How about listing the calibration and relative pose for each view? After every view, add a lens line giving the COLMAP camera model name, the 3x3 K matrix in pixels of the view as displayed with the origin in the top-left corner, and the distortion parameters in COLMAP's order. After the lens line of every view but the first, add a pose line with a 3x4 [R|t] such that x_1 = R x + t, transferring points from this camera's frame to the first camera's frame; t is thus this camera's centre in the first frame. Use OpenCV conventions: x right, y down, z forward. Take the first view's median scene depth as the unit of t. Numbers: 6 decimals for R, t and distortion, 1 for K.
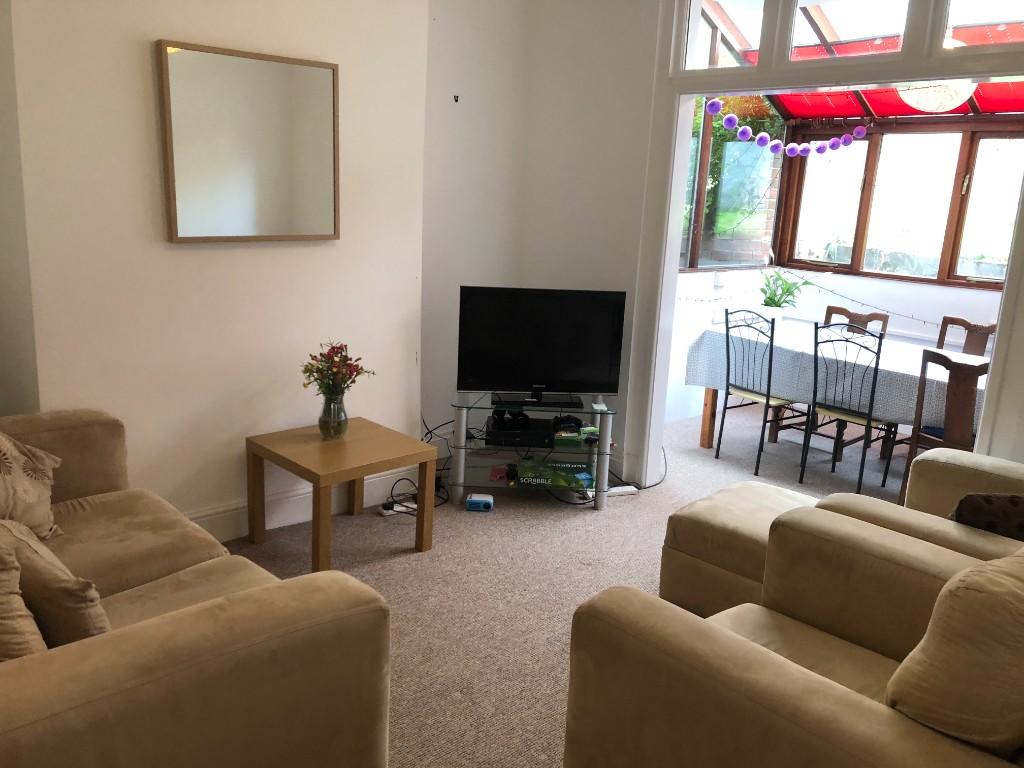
lens RADIAL K [[832.8, 0, 516.0], [0, 832.8, 373.7], [0, 0, 1]] dist [0.051702, -0.058441]
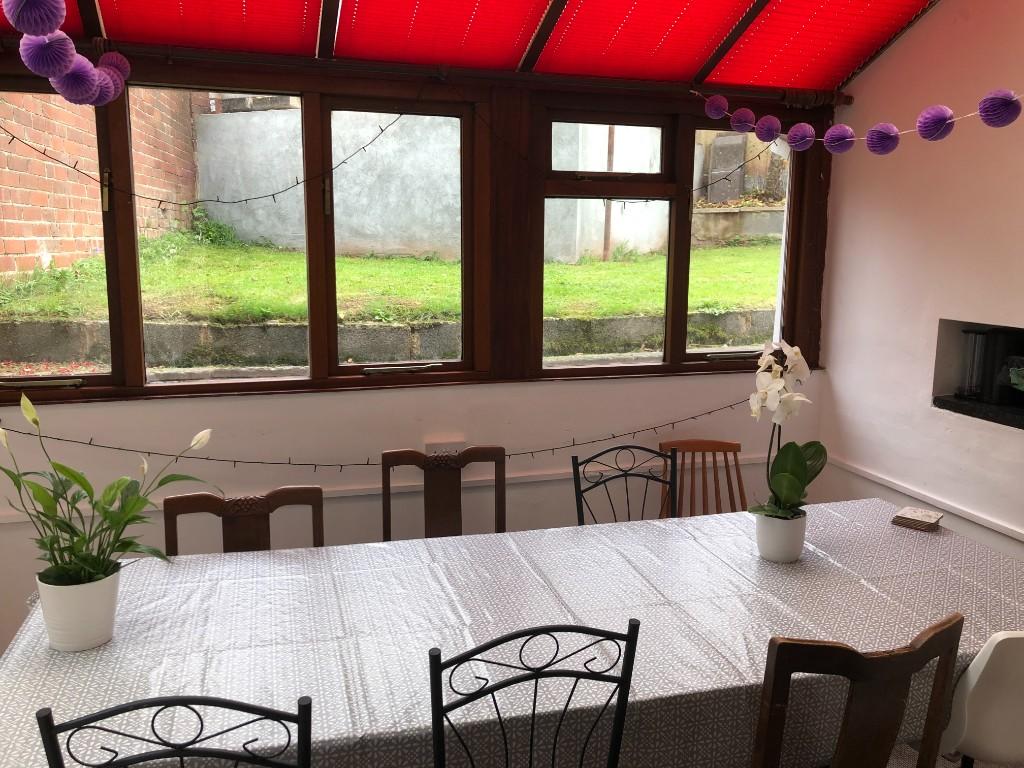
lens RADIAL K [[832.8, 0, 516.0], [0, 832.8, 373.7], [0, 0, 1]] dist [0.051702, -0.058441]
pose [[0.421784, -0.190580, 0.886441, 0.104187], [0.206969, 0.972086, 0.110514, -0.151450], [-0.882758, 0.136853, 0.449454, 0.682324]]
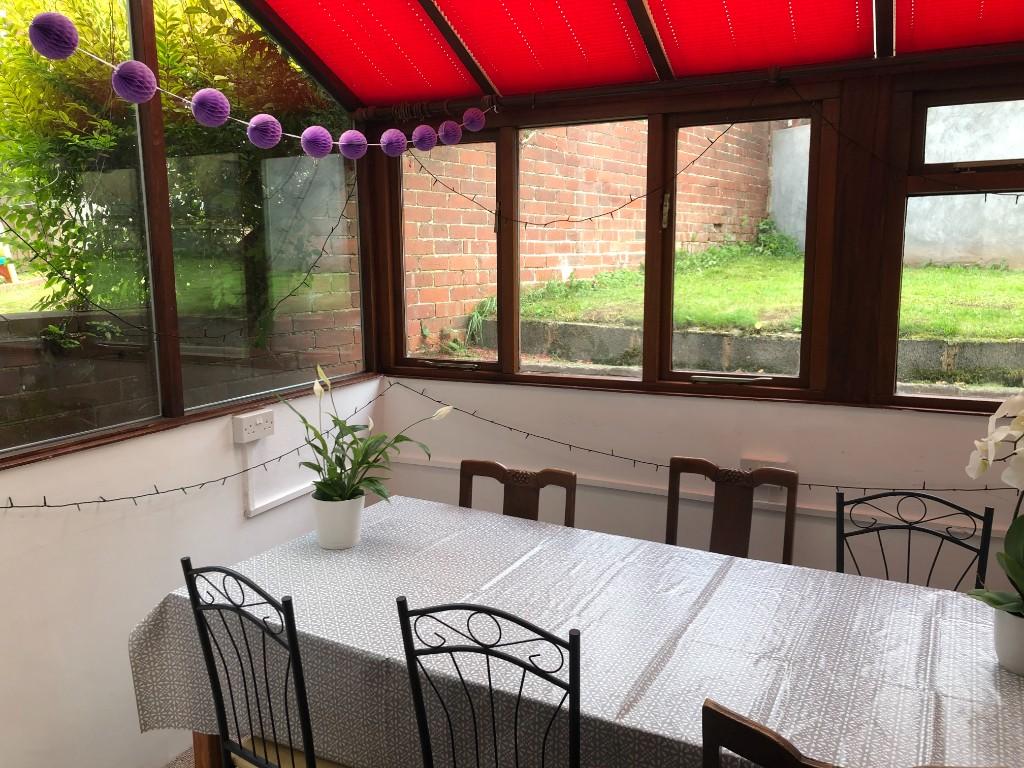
lens RADIAL K [[832.8, 0, 516.0], [0, 832.8, 373.7], [0, 0, 1]] dist [0.051702, -0.058441]
pose [[0.930580, -0.114813, 0.347618, 0.240170], [0.136605, 0.989867, -0.038756, -0.111385], [-0.339646, 0.083552, 0.936835, 0.530461]]
